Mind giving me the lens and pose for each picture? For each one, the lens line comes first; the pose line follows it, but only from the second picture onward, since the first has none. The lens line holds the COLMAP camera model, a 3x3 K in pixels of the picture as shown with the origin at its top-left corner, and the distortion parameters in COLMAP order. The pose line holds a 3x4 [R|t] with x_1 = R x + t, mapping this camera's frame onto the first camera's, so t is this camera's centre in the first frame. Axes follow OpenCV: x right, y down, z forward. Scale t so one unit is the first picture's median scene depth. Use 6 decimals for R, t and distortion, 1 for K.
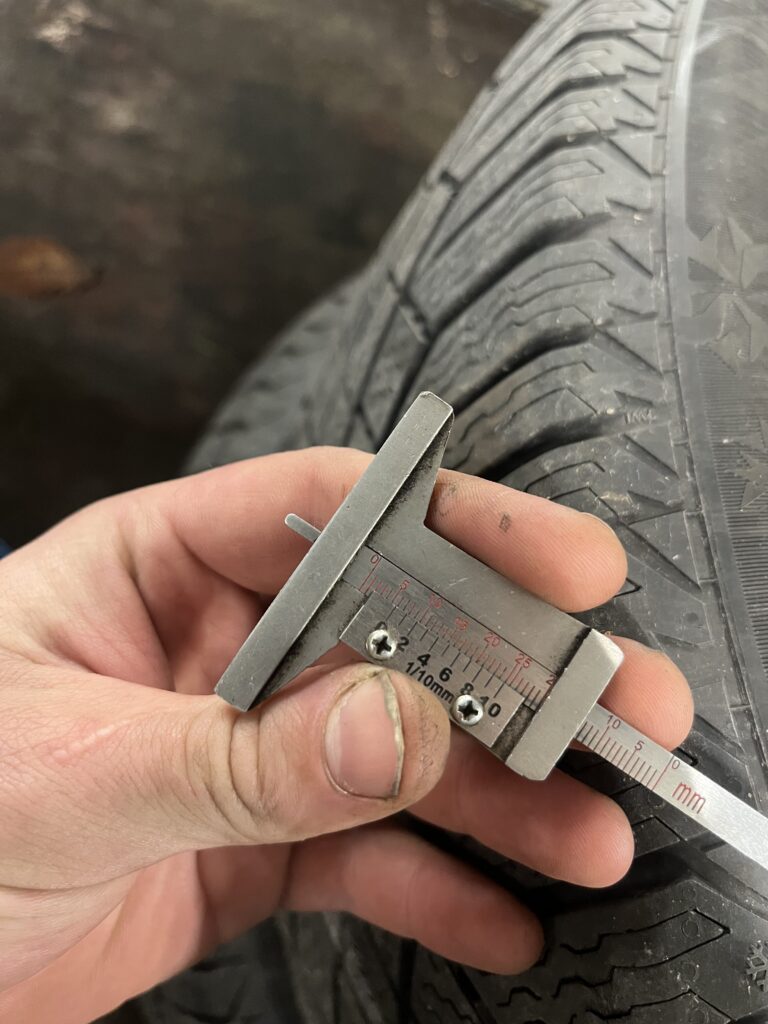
lens RADIAL K [[797.3, 0, 411.6], [0, 797.3, 512.8], [0, 0, 1]] dist [0.072797, -0.125859]
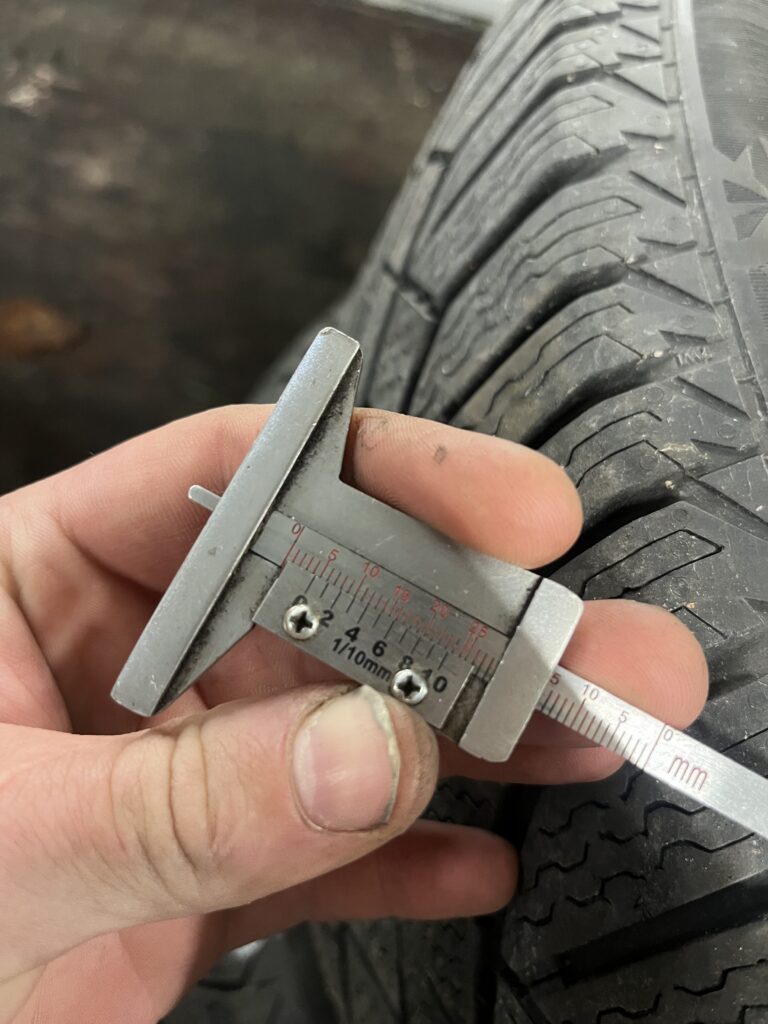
lens RADIAL K [[797.3, 0, 411.6], [0, 797.3, 512.8], [0, 0, 1]] dist [0.072797, -0.125859]
pose [[0.995127, -0.098257, -0.008255, -0.024502], [0.097721, 0.993937, -0.050403, 0.055678], [0.013157, 0.049350, 0.998695, 0.123222]]
